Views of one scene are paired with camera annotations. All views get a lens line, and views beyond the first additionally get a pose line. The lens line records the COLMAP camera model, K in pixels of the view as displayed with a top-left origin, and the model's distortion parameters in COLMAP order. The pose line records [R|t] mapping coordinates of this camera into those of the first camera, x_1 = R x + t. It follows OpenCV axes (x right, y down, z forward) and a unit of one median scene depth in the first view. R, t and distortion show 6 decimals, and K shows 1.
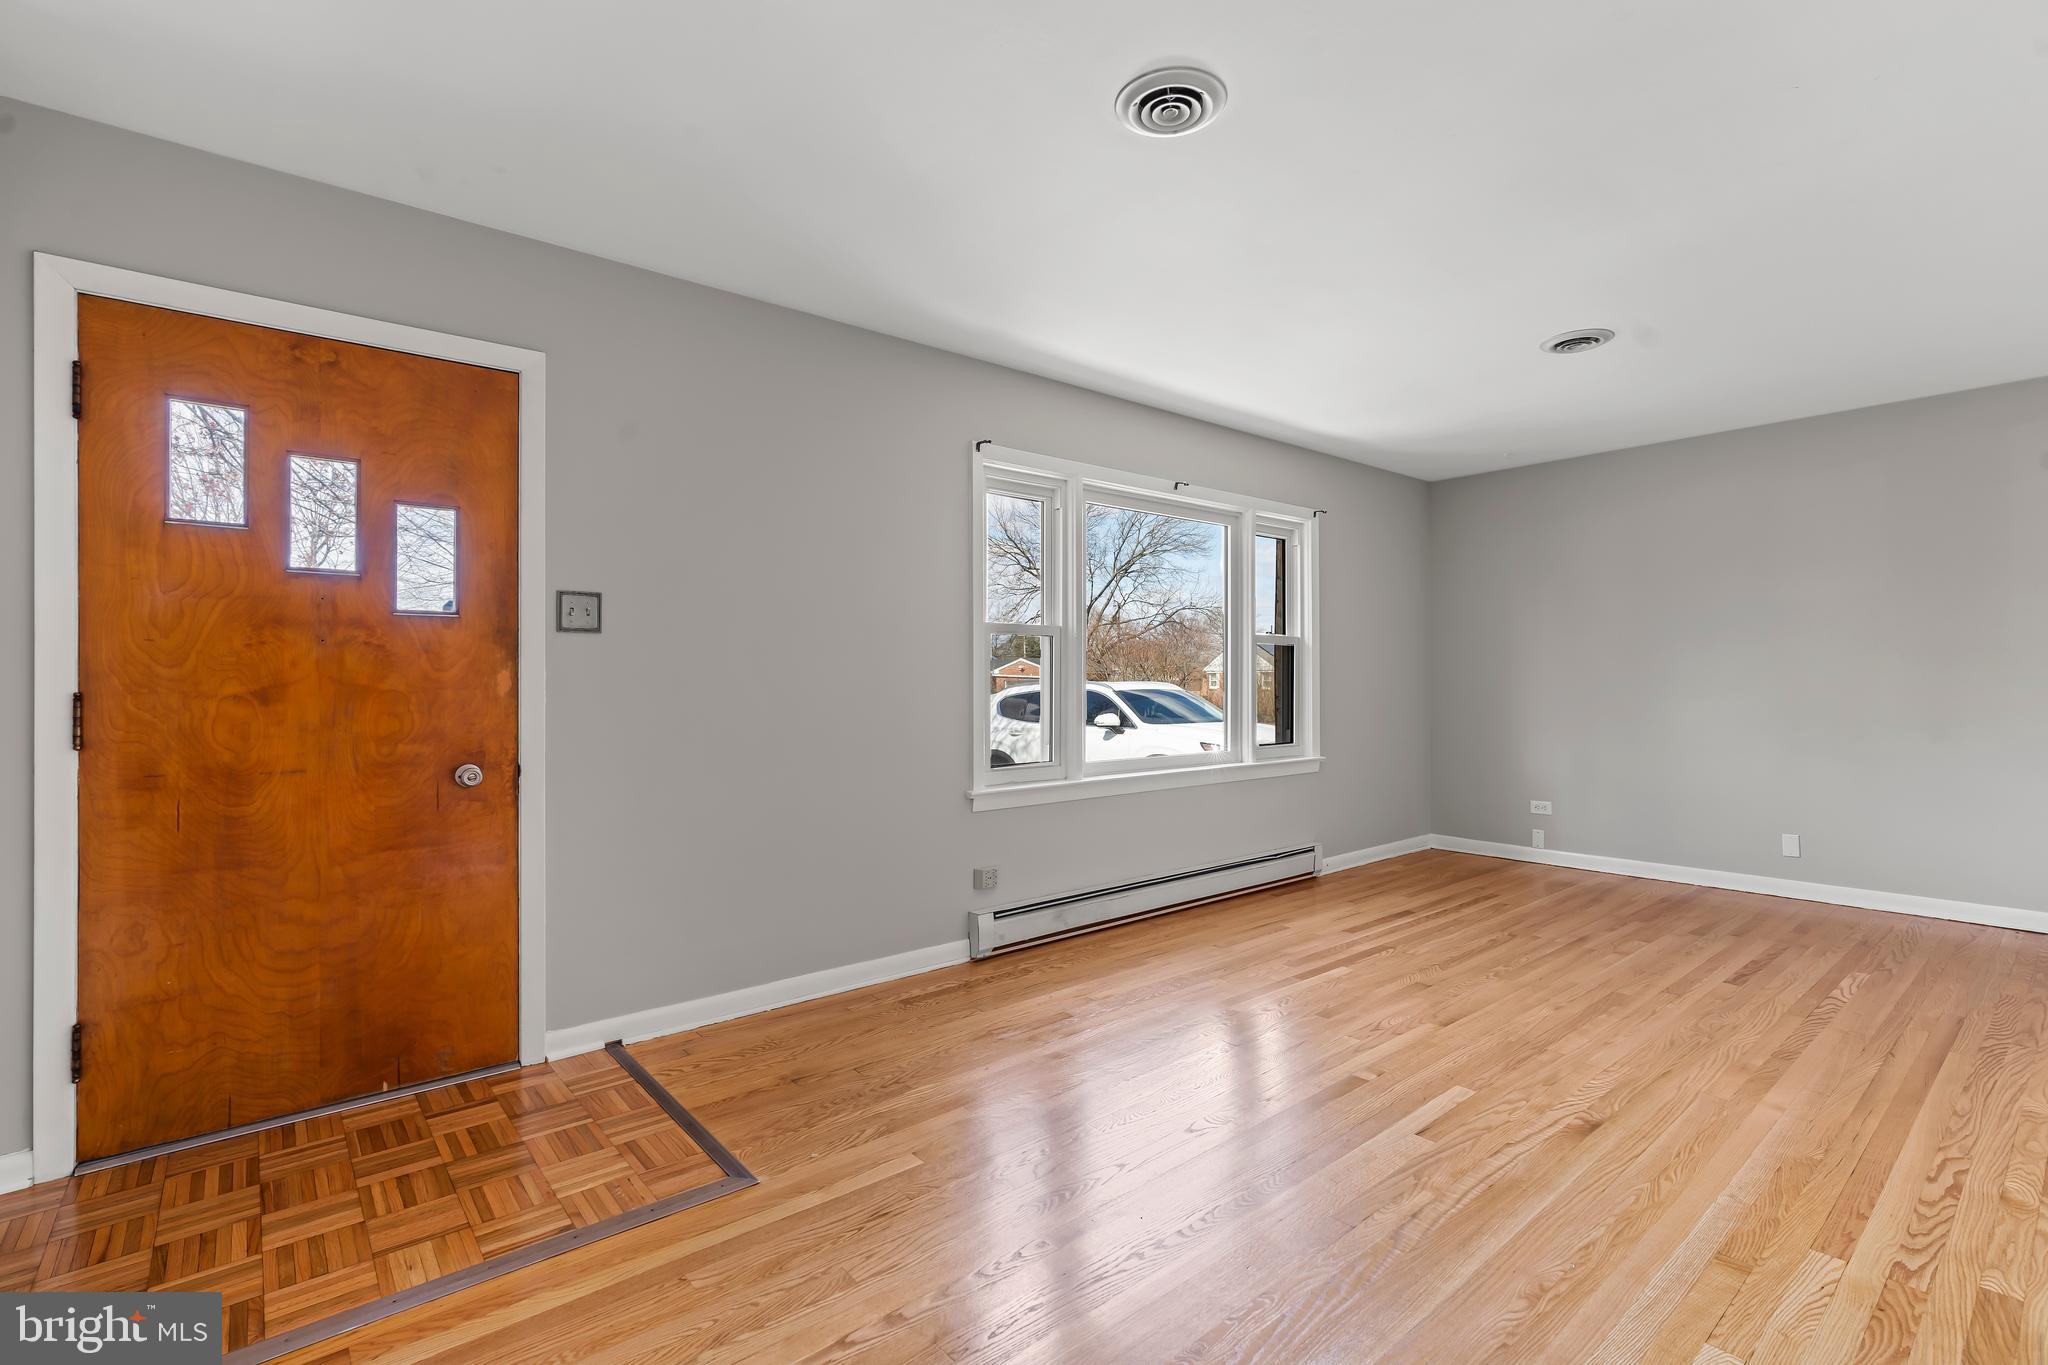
lens RADIAL K [[932.1, 0, 1022.4], [0, 932.1, 665.7], [0, 0, 1]] dist [-0.011946, 0.002516]
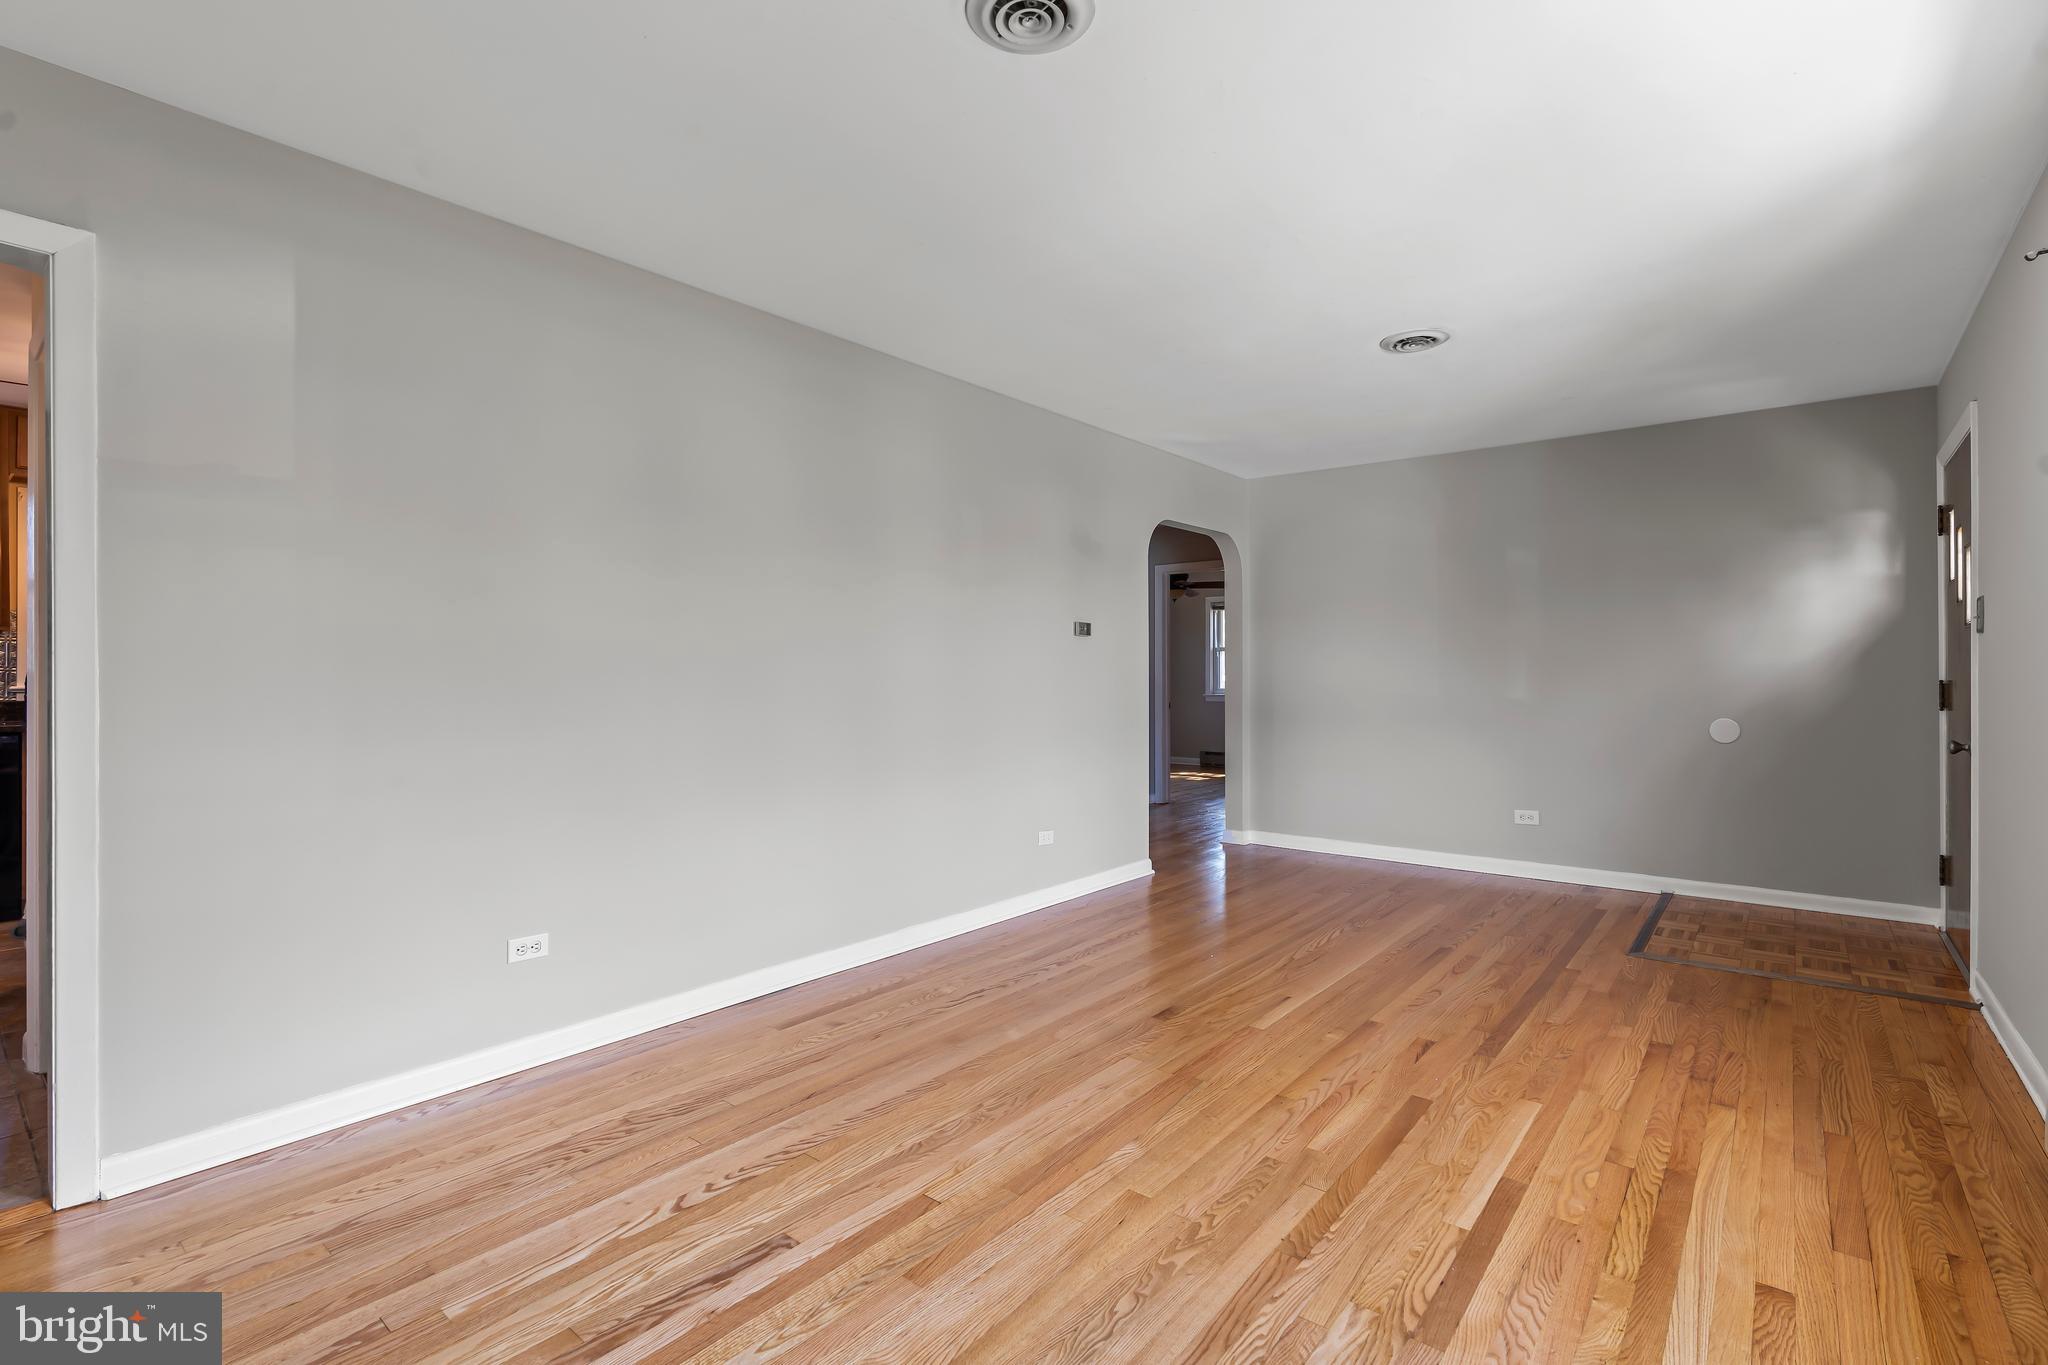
lens RADIAL K [[932.1, 0, 1026.2], [0, 932.1, 677.5], [0, 0, 1]] dist [-0.011946, 0.002516]
pose [[-0.982423, 0.004189, -0.186621, 0.829655], [0.006090, 0.999935, -0.009616, 0.021615], [0.186569, -0.010583, -0.982385, 1.778670]]
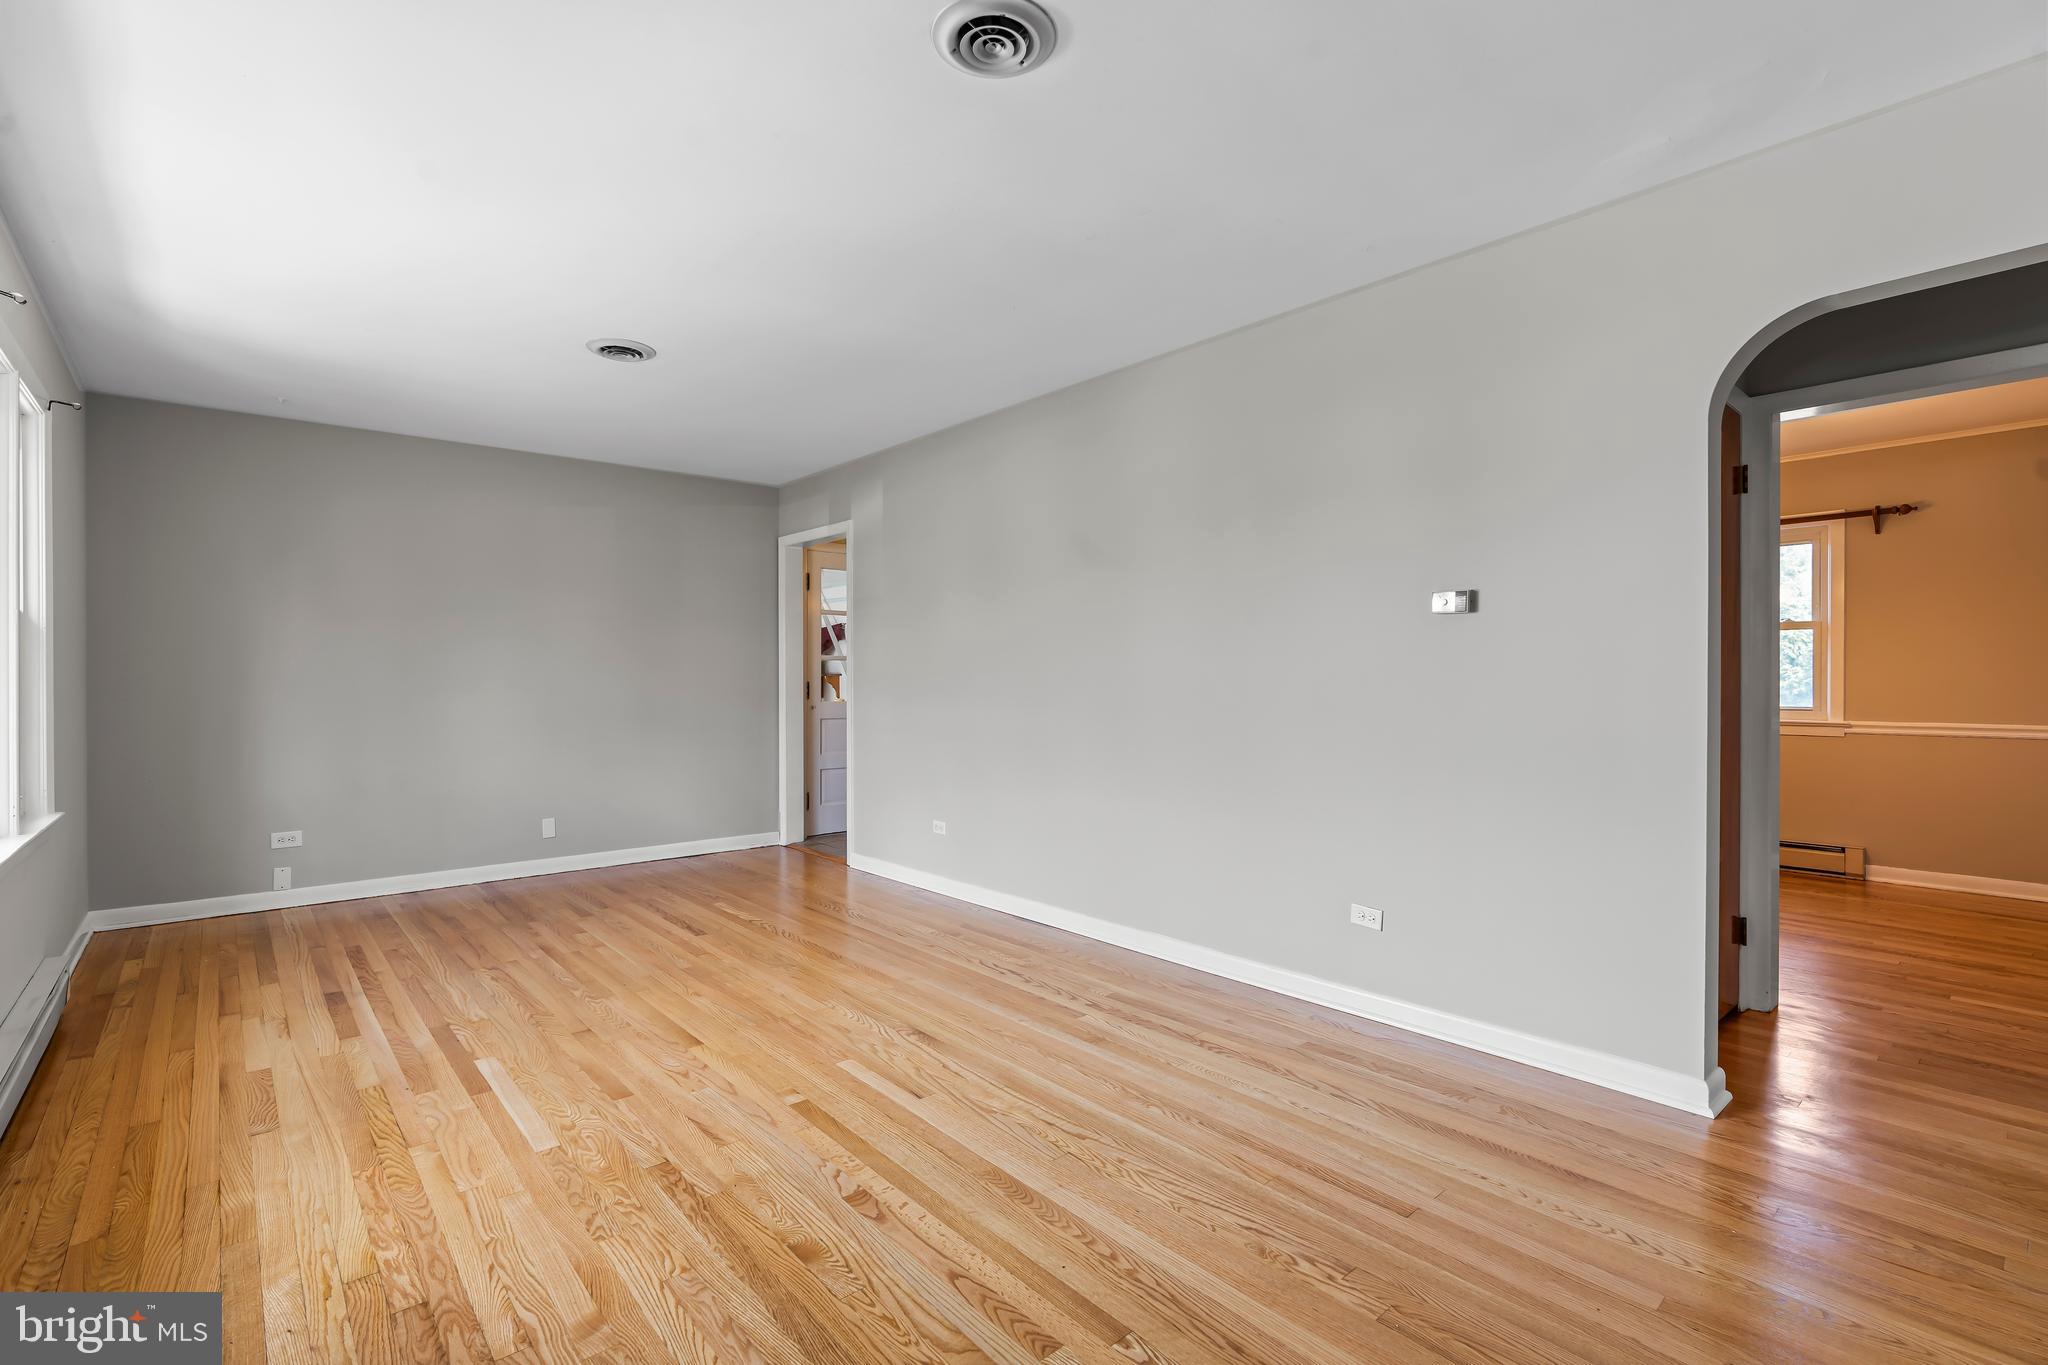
lens RADIAL K [[932.1, 0, 1031.7], [0, 932.1, 690.1], [0, 0, 1]] dist [-0.011946, 0.002516]
pose [[-0.027631, -0.009843, 0.999570, -0.509118], [-0.012248, 0.999880, 0.009508, 0.010750], [-0.999543, -0.011980, -0.027748, 0.691868]]
